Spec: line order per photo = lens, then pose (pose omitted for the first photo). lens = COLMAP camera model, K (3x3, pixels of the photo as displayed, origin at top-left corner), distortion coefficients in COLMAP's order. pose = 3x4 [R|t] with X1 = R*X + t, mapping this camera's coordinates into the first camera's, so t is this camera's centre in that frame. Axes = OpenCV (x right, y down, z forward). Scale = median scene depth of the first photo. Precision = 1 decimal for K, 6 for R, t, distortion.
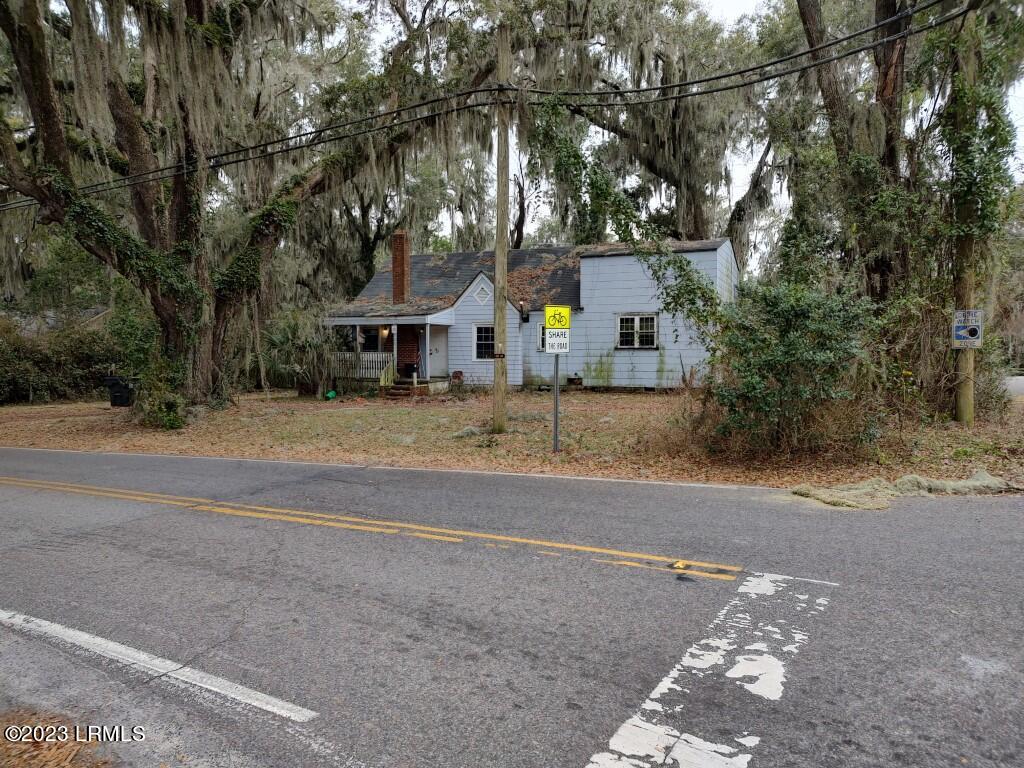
lens RADIAL K [[704.2, 0, 512.0], [0, 704.2, 384.0], [0, 0, 1]] dist [0.058902, -0.028026]
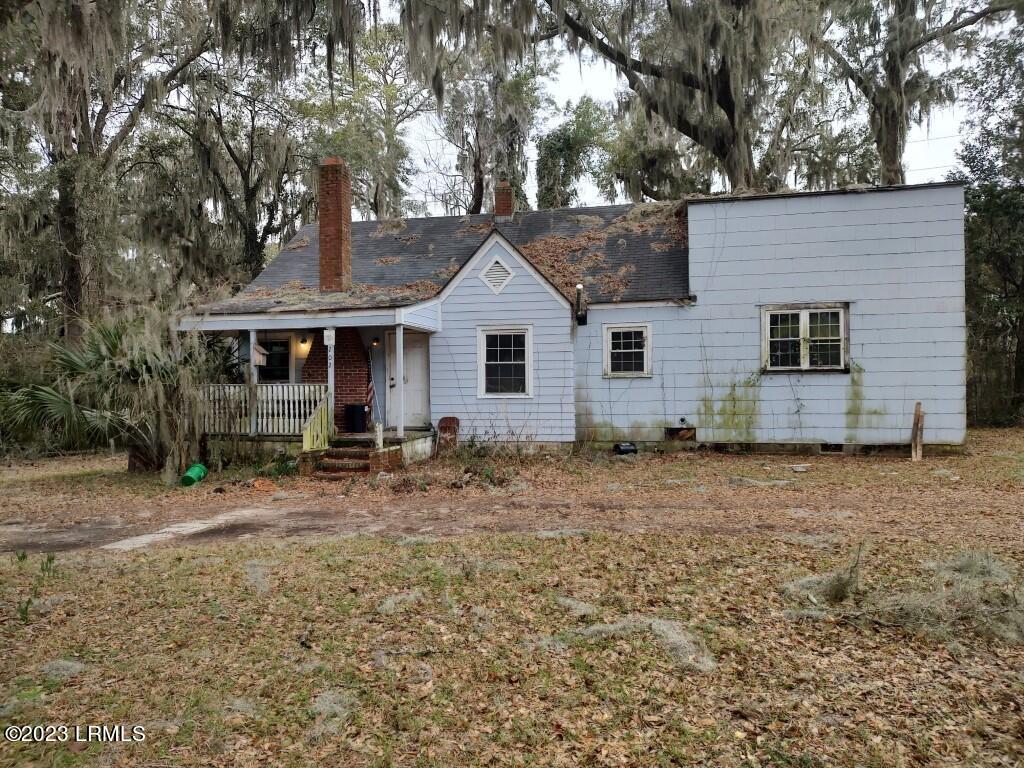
lens RADIAL K [[704.2, 0, 512.0], [0, 704.2, 384.0], [0, 0, 1]] dist [0.058902, -0.028026]
pose [[0.987060, -0.008553, 0.160122, -0.118690], [0.016686, 0.998634, -0.049516, -0.016629], [-0.159480, 0.051547, 0.985854, 0.478437]]
